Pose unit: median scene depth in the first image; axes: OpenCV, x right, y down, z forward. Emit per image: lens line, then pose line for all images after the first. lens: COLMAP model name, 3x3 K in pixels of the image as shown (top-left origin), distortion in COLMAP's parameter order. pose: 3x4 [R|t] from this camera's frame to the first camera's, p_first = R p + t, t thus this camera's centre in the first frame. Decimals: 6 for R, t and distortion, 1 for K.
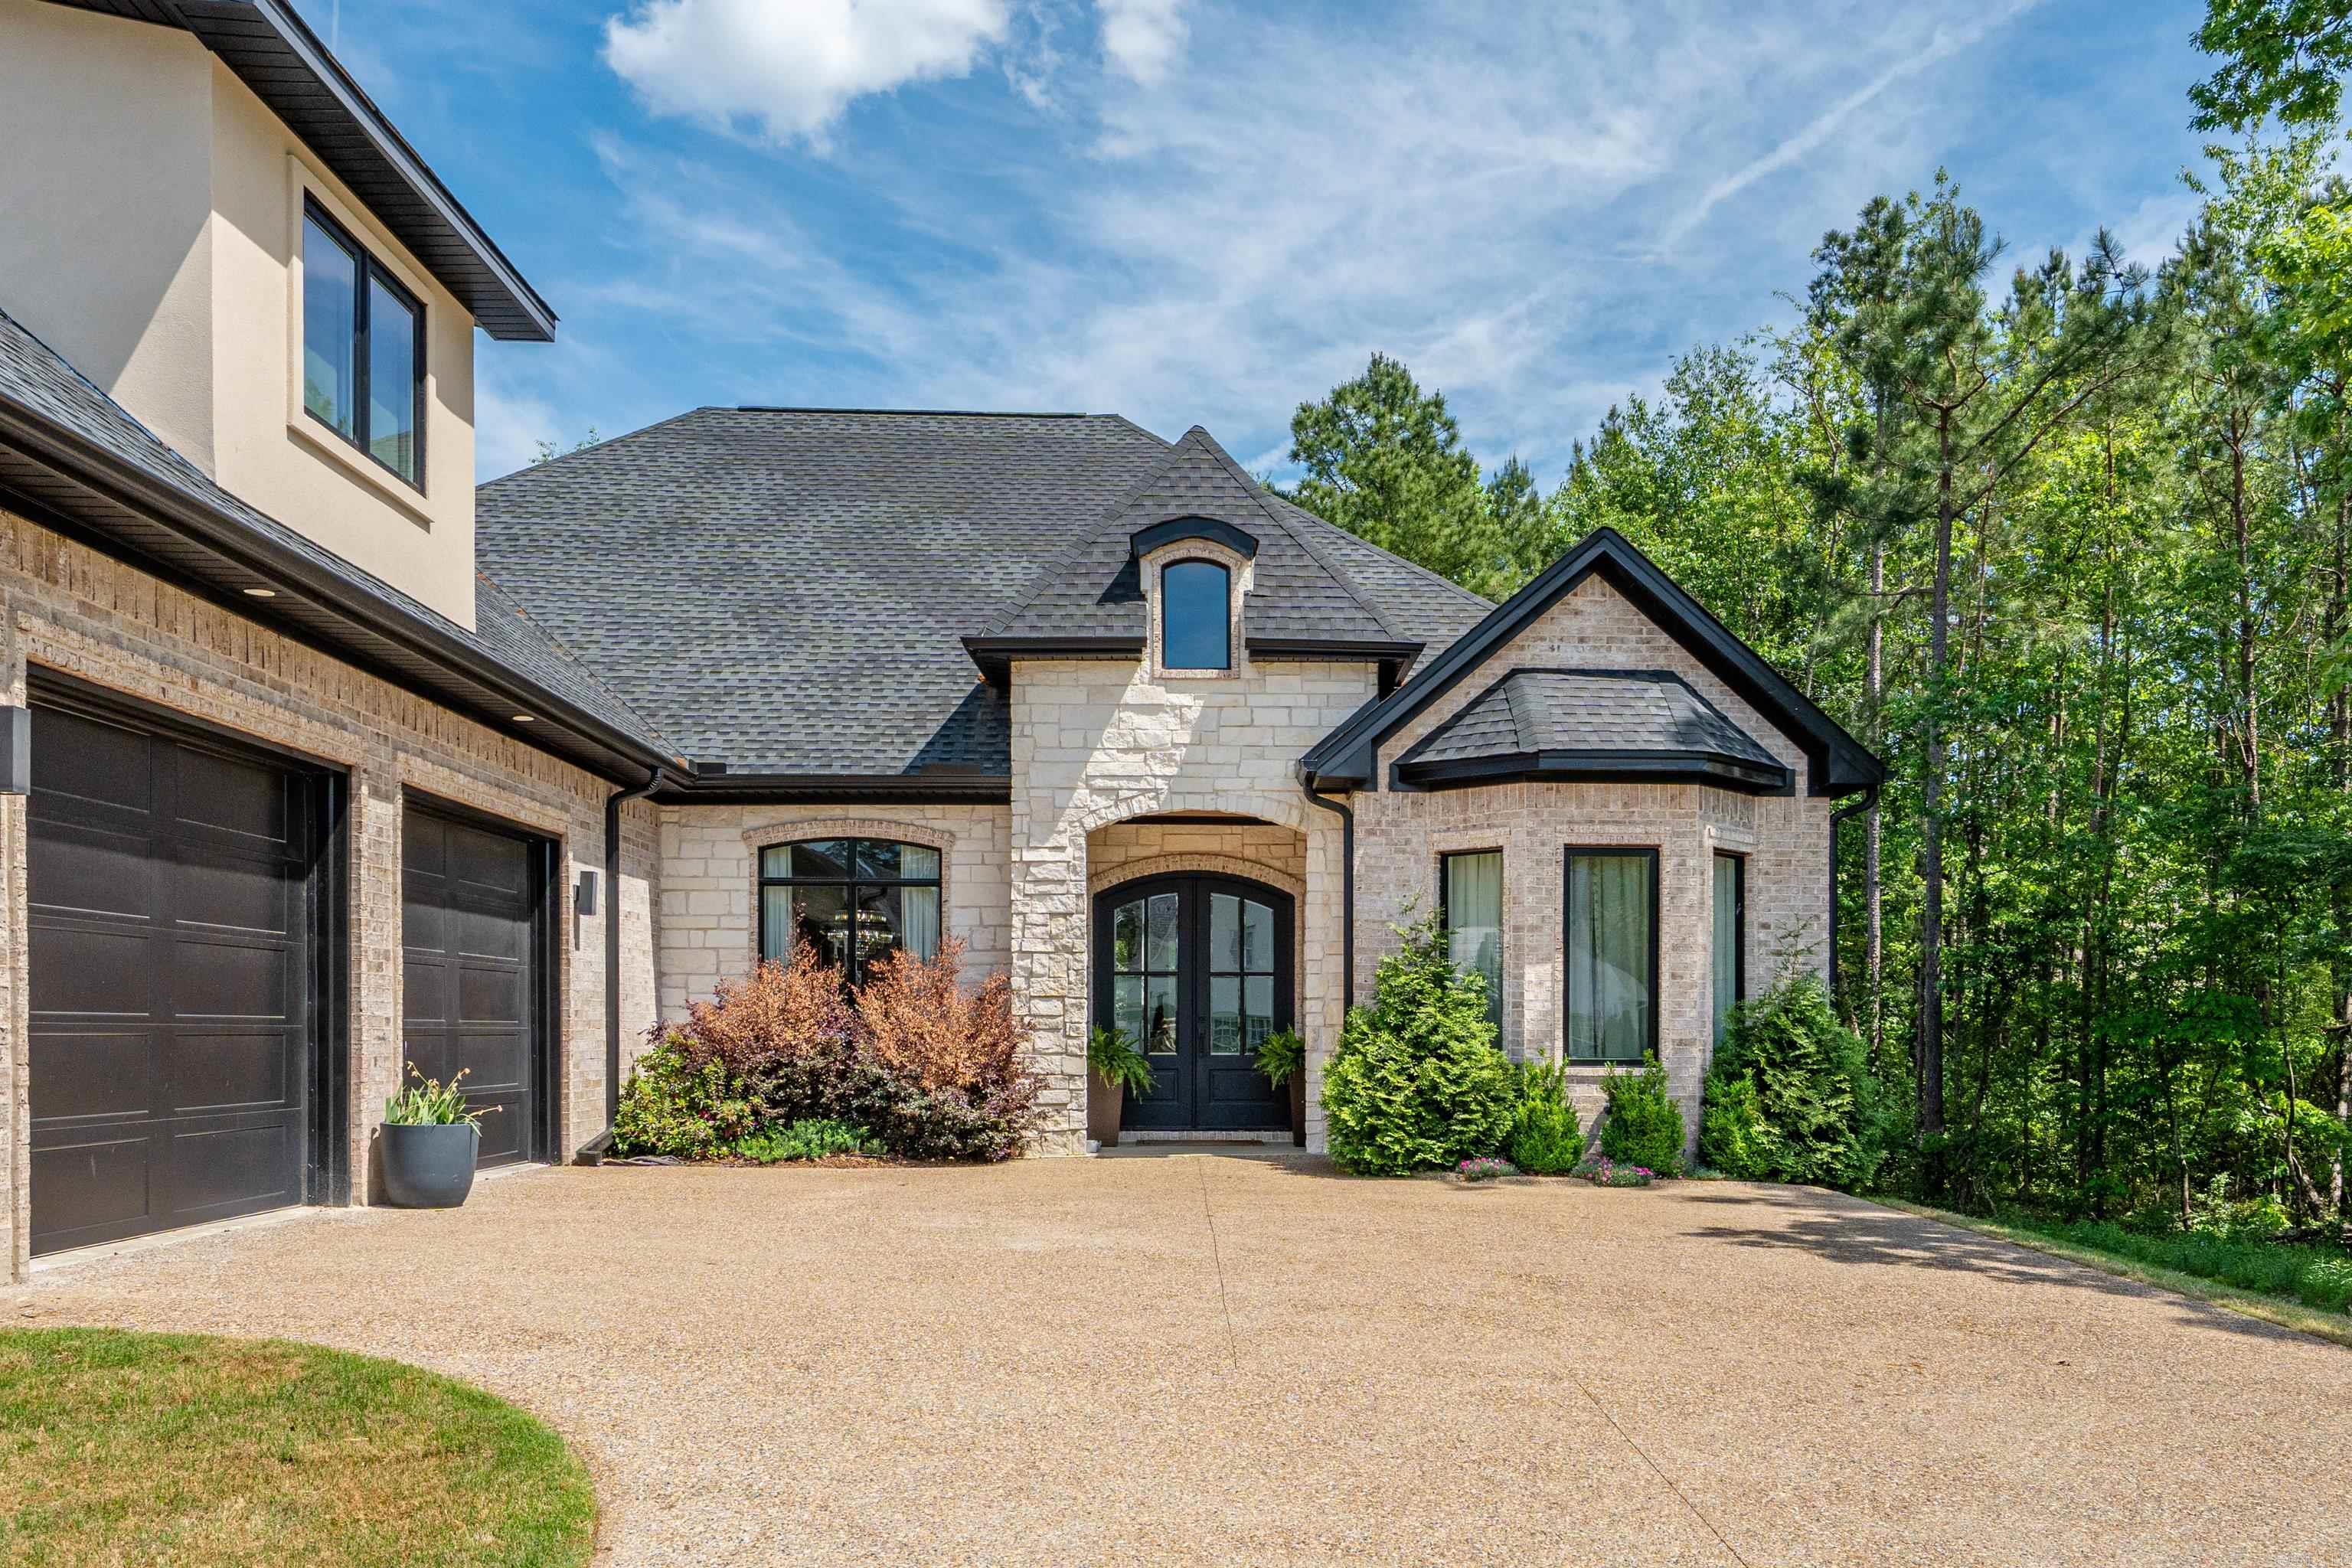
lens RADIAL K [[1771.1, 0, 1322.5], [0, 1771.1, 1011.8], [0, 0, 1]] dist [-0.000384, 0.006362]
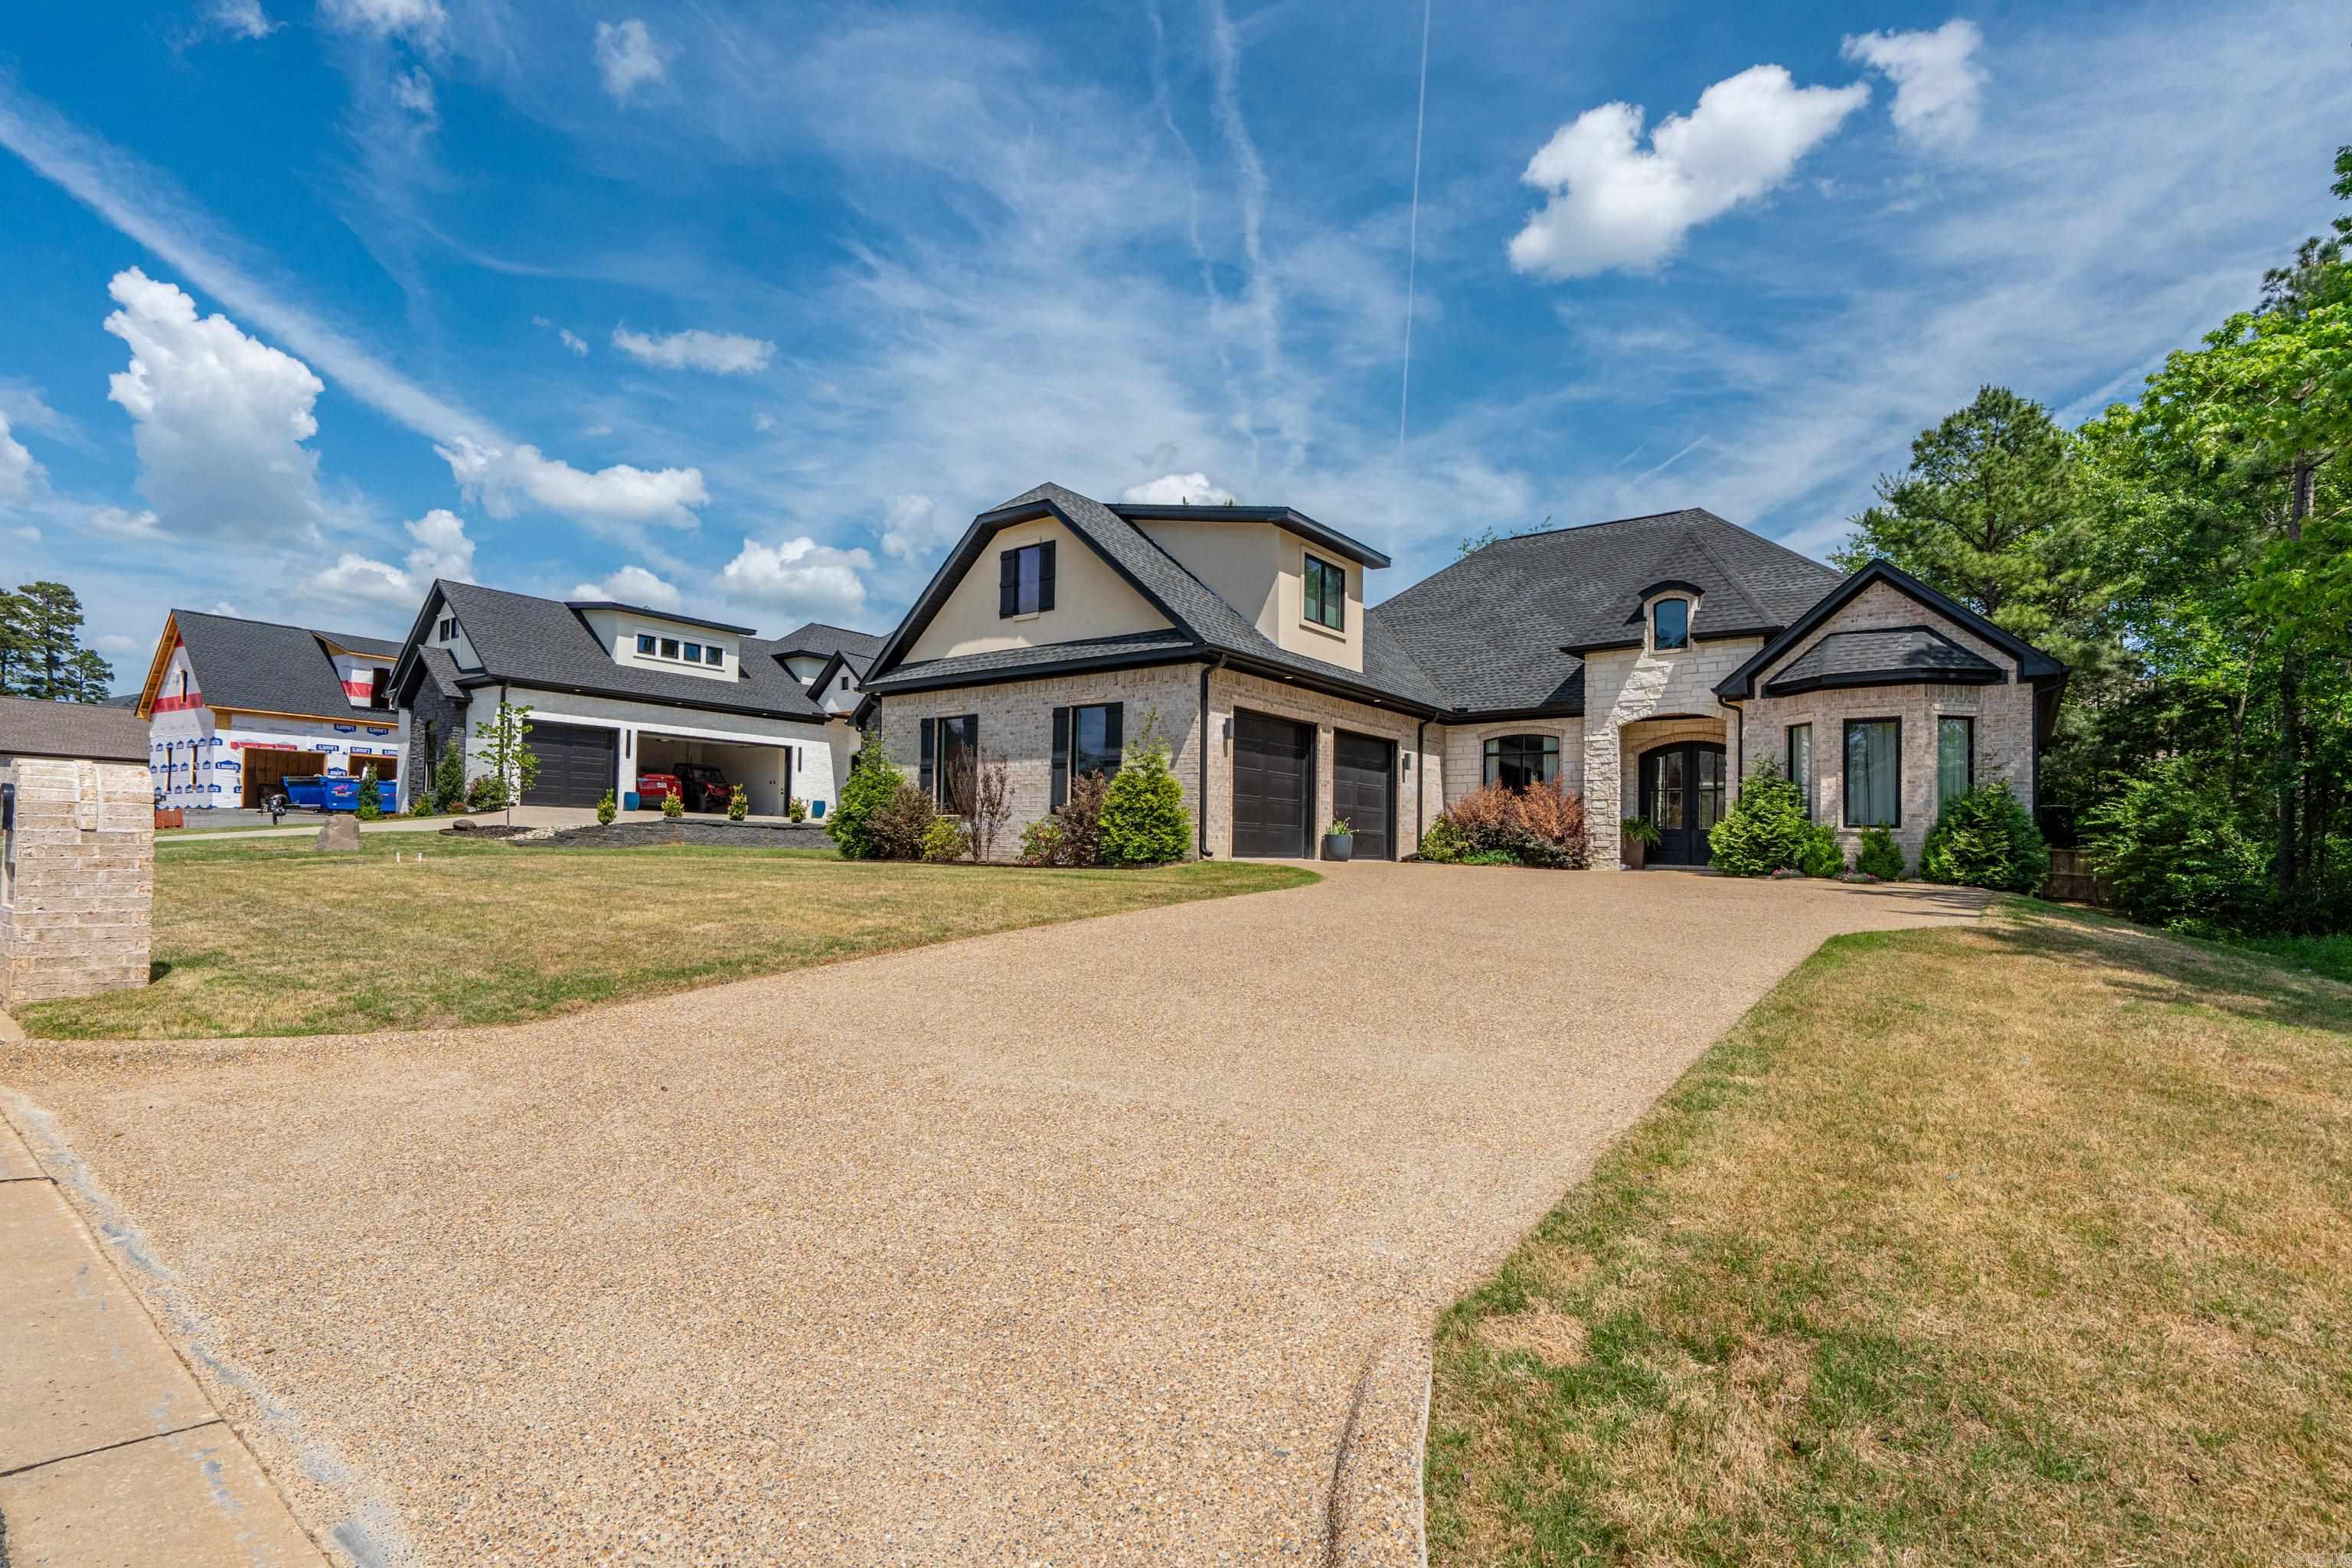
lens RADIAL K [[1166.5, 0, 1132.2], [0, 1166.5, 830.8], [0, 0, 1]] dist [-0.013176, 0.000627]
pose [[0.734366, -0.000620, -0.678754, 0.420542], [-0.010833, 0.999862, -0.012633, 0.057216], [0.678668, 0.016630, 0.734257, -0.510349]]
